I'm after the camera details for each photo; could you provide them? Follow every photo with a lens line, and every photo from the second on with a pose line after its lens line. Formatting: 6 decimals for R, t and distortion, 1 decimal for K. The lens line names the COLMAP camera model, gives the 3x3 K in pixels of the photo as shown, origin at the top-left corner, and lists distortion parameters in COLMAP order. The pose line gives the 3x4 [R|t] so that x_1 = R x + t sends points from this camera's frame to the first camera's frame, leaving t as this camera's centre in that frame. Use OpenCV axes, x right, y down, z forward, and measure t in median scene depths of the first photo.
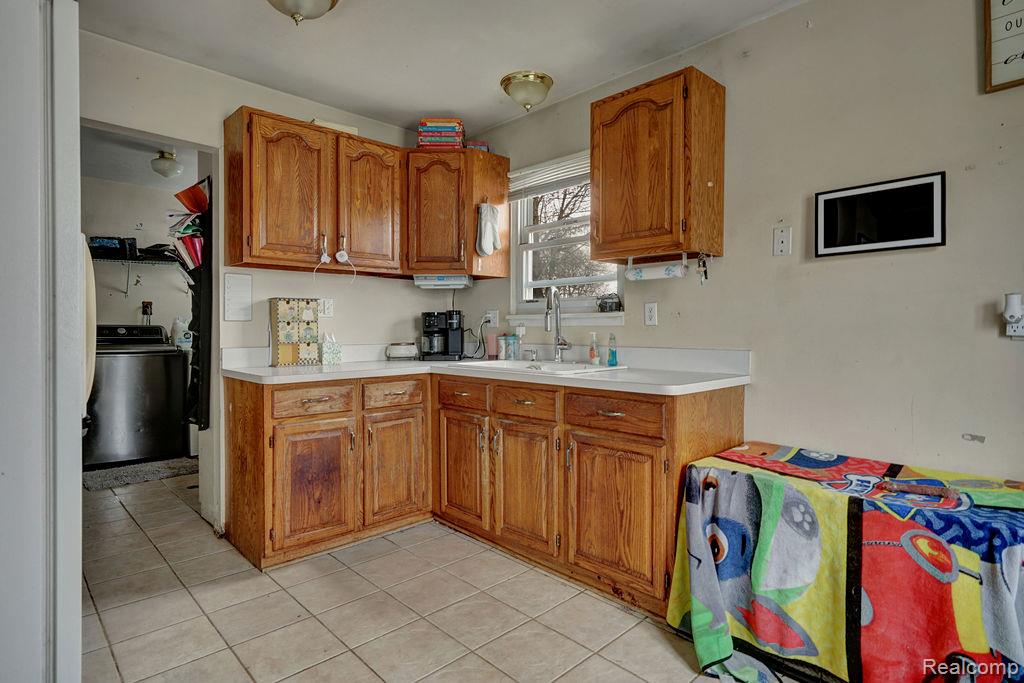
lens RADIAL K [[537.0, 0, 512.6], [0, 537.0, 331.1], [0, 0, 1]] dist [-0.004049, 0.001374]
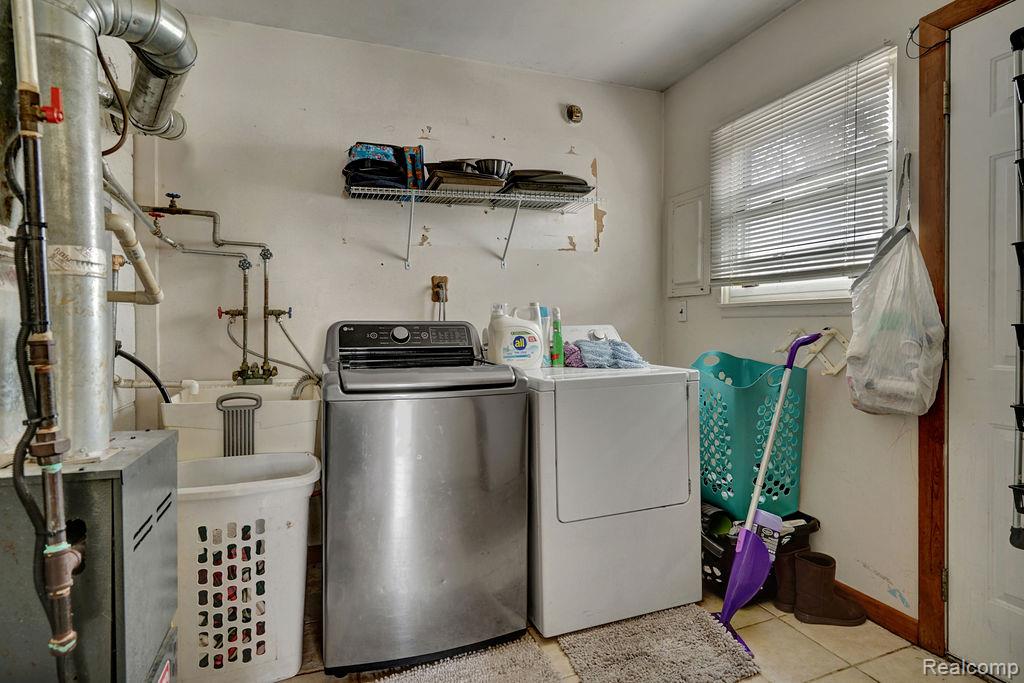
lens RADIAL K [[537.0, 0, 515.6], [0, 537.0, 336.6], [0, 0, 1]] dist [-0.004049, 0.001374]
pose [[0.916711, -0.000384, -0.399551, -0.720180], [0.006908, 0.999865, 0.014887, -0.005940], [0.399492, -0.016407, 0.916590, 0.976737]]
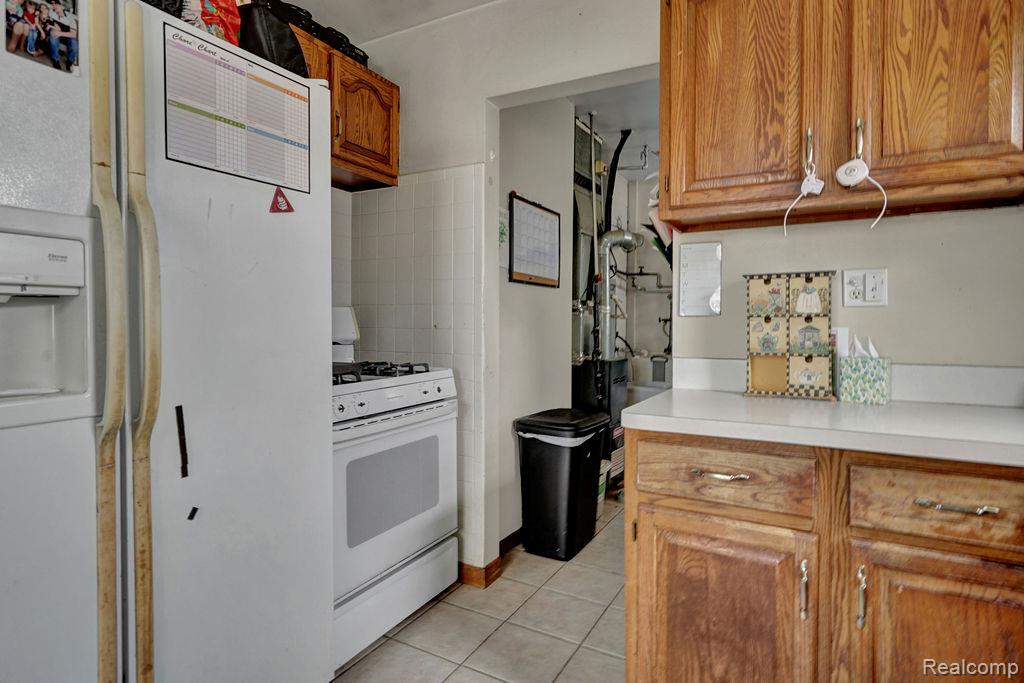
lens RADIAL K [[537.0, 0, 515.4], [0, 537.0, 331.1], [0, 0, 1]] dist [-0.004049, 0.001374]
pose [[0.294646, 0.008484, -0.955569, 0.038299], [-0.011091, 0.999924, 0.005458, -0.002257], [0.955542, 0.008990, 0.294717, 0.604290]]
